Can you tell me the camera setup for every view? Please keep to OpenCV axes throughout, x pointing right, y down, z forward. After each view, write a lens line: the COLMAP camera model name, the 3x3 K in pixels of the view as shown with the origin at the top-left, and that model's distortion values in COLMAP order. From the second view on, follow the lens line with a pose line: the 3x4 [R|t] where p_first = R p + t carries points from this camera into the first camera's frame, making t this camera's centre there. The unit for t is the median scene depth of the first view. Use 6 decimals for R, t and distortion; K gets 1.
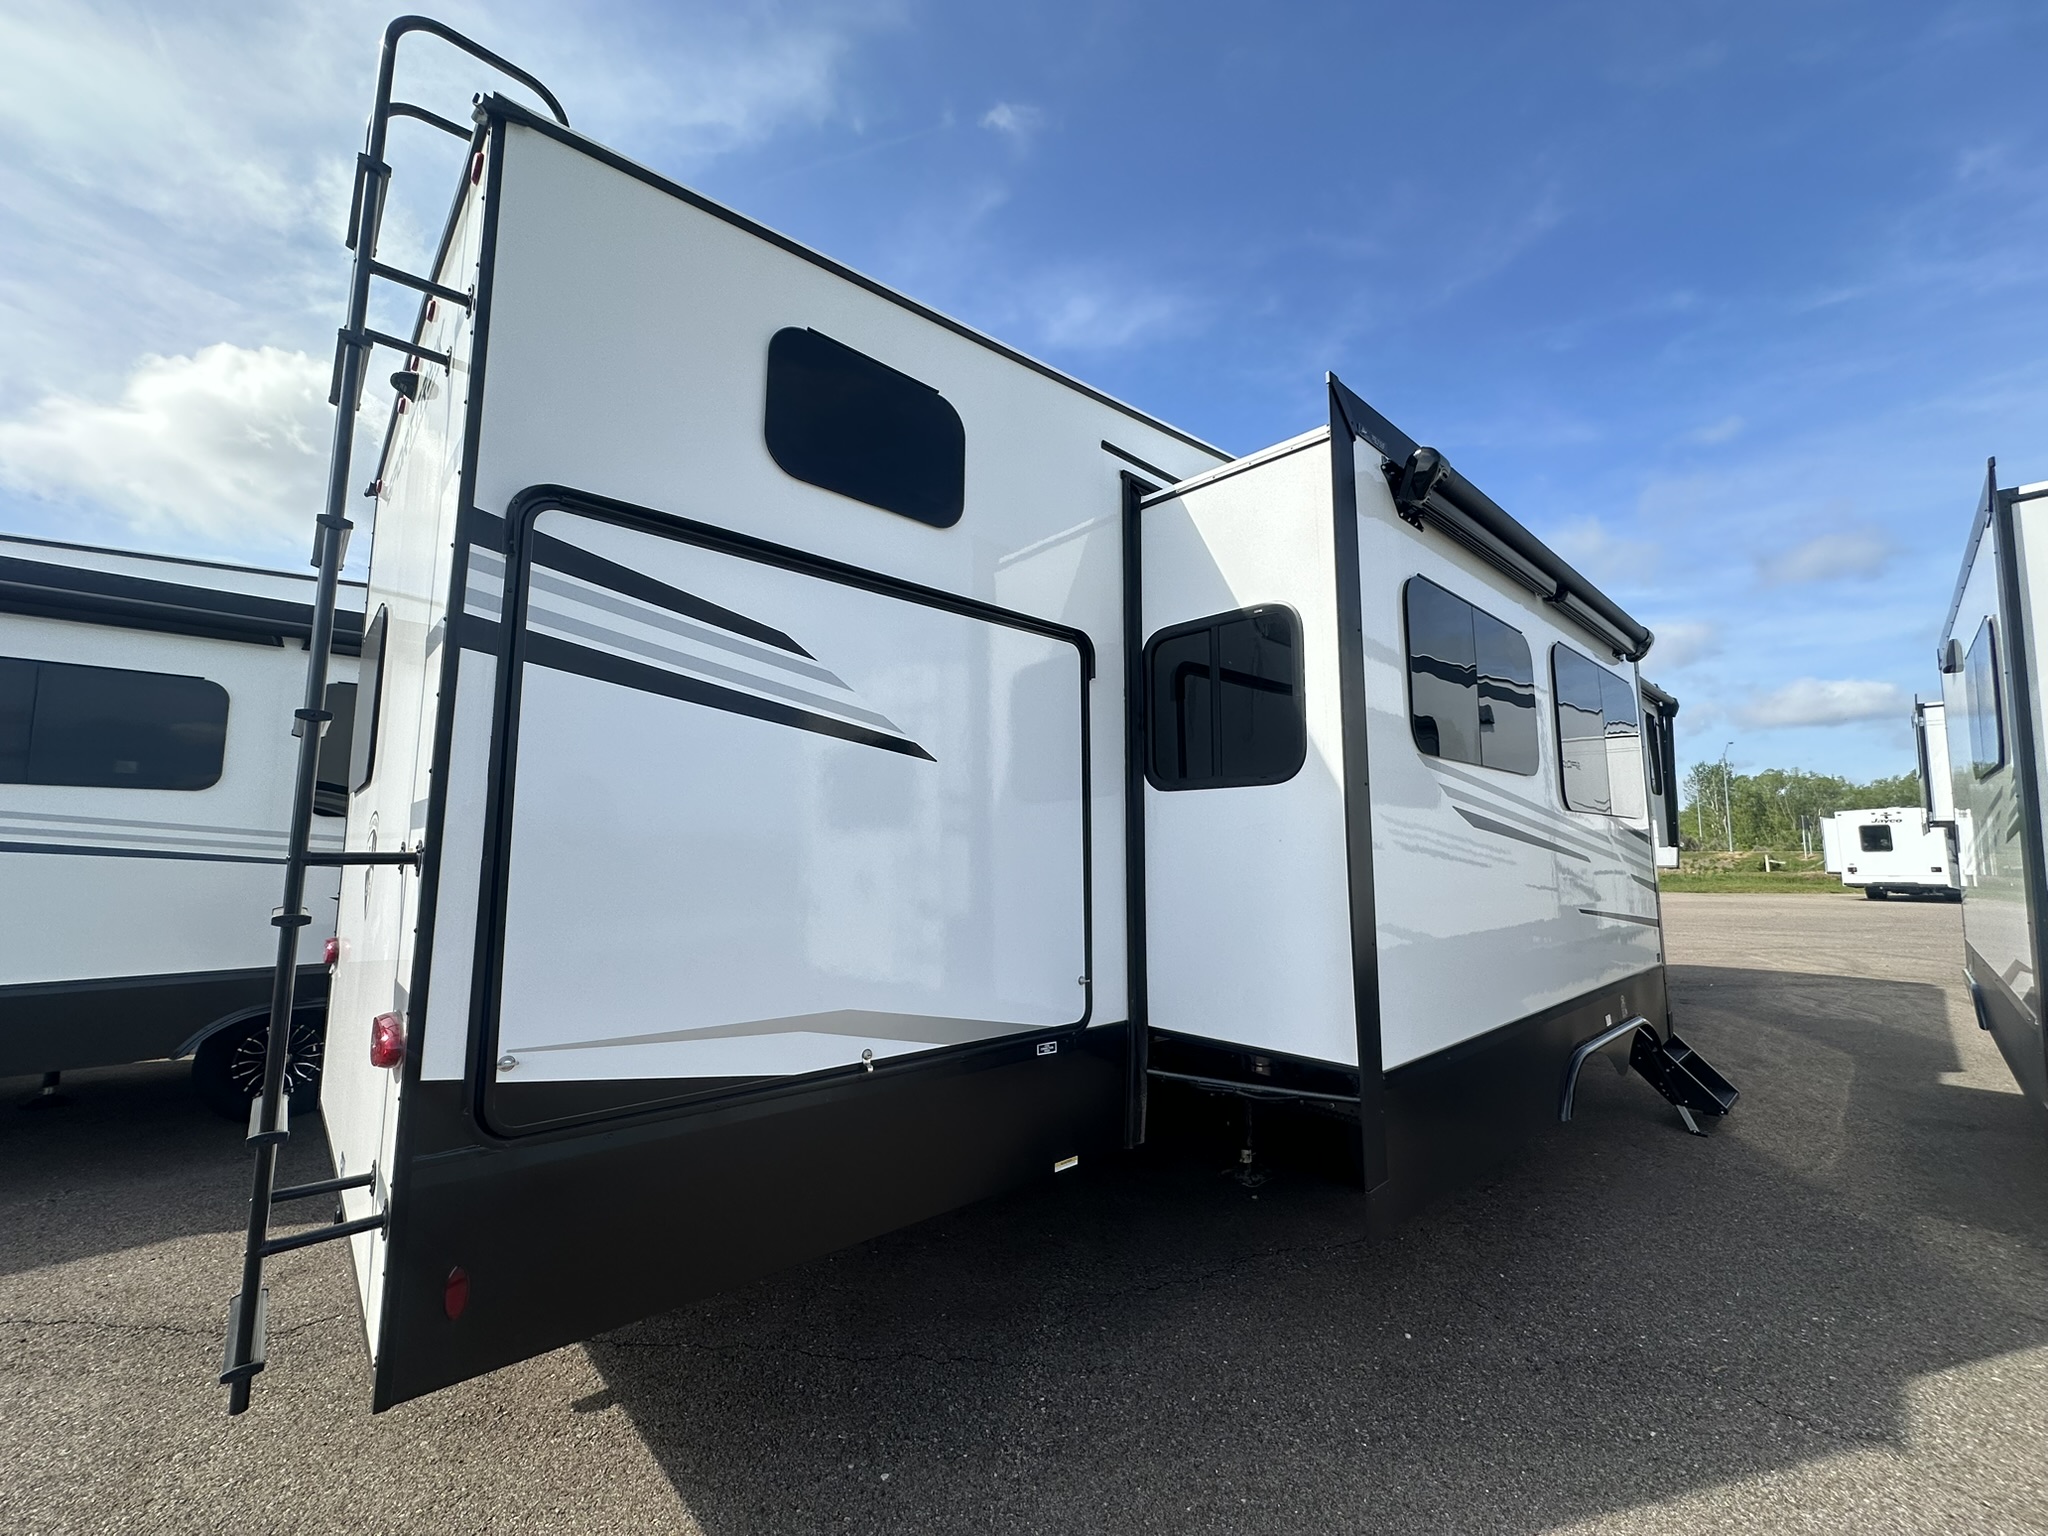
lens RADIAL K [[827.8, 0, 1021.5], [0, 827.8, 764.1], [0, 0, 1]] dist [-0.000831, 0.000227]
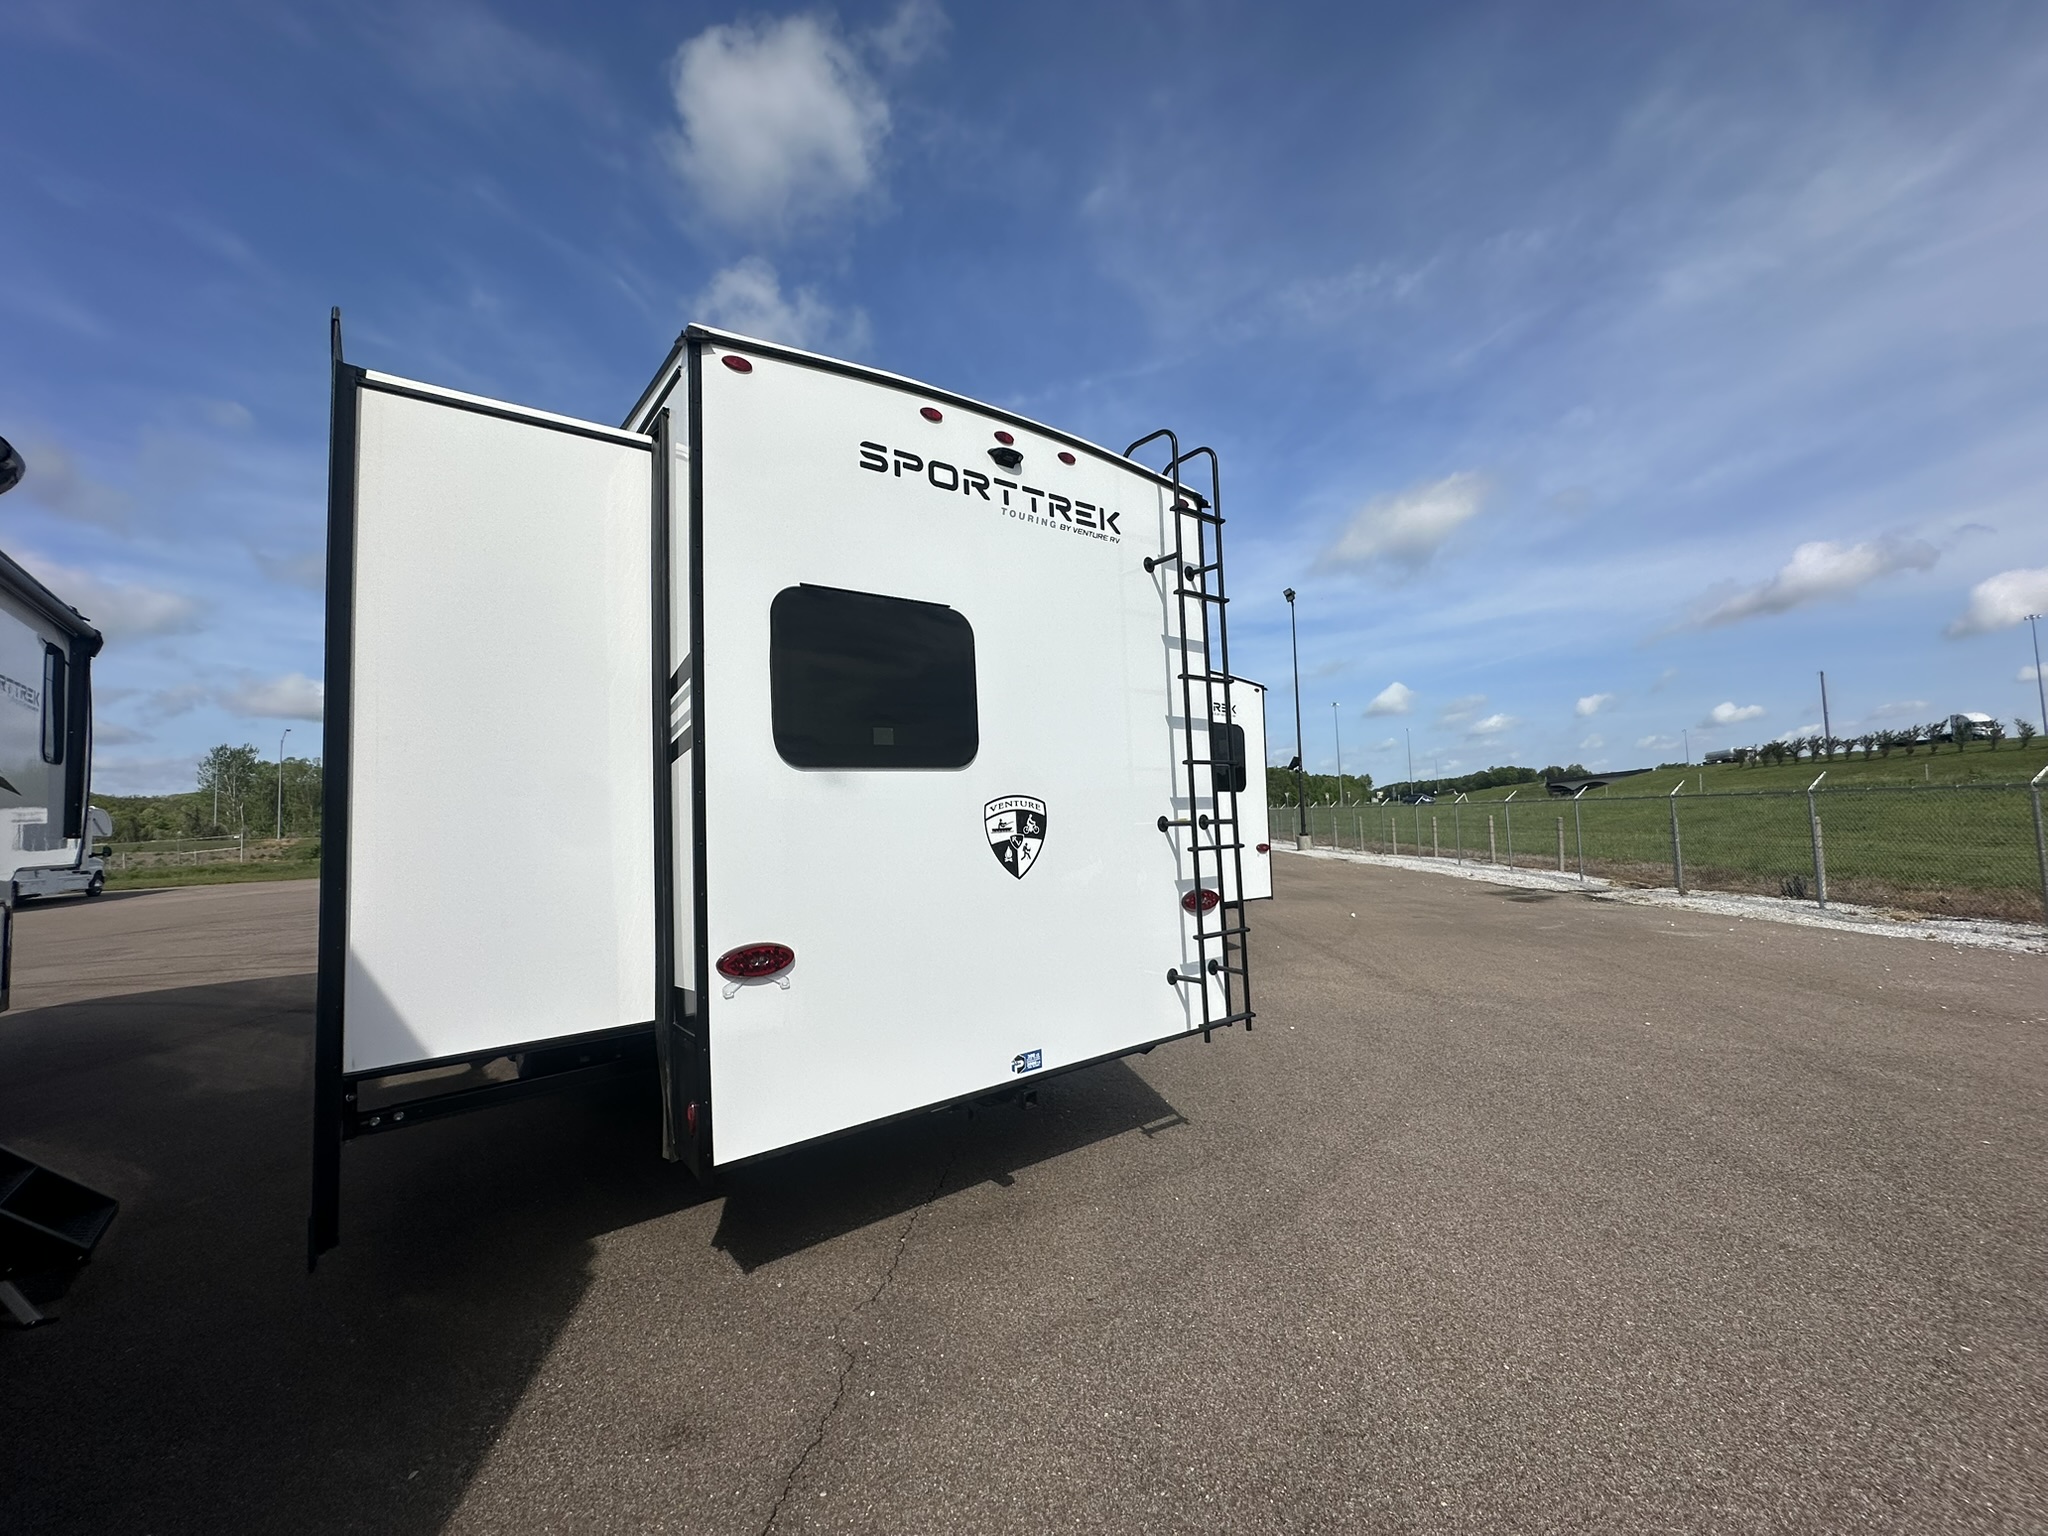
lens RADIAL K [[827.8, 0, 1021.5], [0, 827.8, 764.1], [0, 0, 1]] dist [-0.000831, 0.000227]
pose [[0.063644, 0.057847, 0.996295, -0.091660], [-0.073626, 0.995870, -0.053119, 0.003541], [-0.995253, -0.069972, 0.067640, 0.040363]]
